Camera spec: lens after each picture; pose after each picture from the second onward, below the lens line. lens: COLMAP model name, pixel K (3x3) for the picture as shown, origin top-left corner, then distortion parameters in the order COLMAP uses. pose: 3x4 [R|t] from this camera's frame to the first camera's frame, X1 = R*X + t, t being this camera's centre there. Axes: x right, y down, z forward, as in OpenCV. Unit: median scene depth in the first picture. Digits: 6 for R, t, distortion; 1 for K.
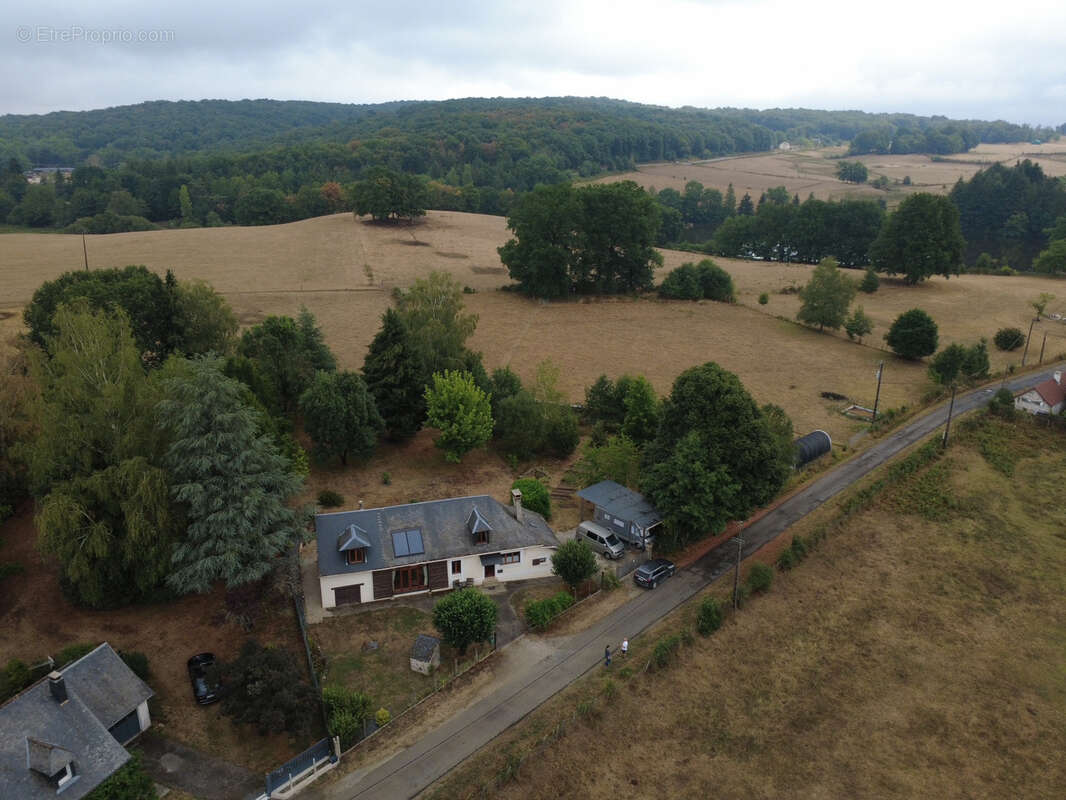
lens RADIAL K [[782.0, 0, 533.0], [0, 782.0, 400.0], [0, 0, 1]] dist [-0.003867, 0.002207]
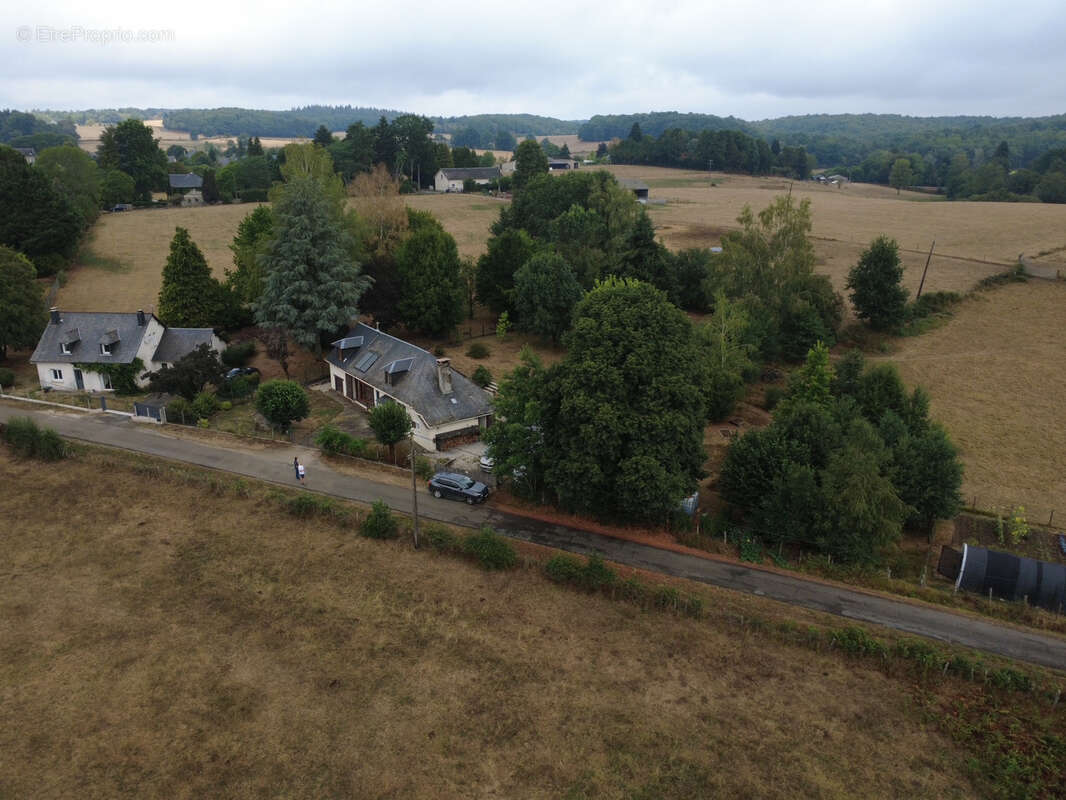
lens RADIAL K [[782.0, 0, 533.0], [0, 782.0, 400.0], [0, 0, 1]] dist [-0.003867, 0.002207]
pose [[0.338116, 0.292966, -0.894343, 0.963175], [-0.300167, 0.934249, 0.192558, -0.062966], [0.891952, 0.203346, 0.403823, 0.736259]]
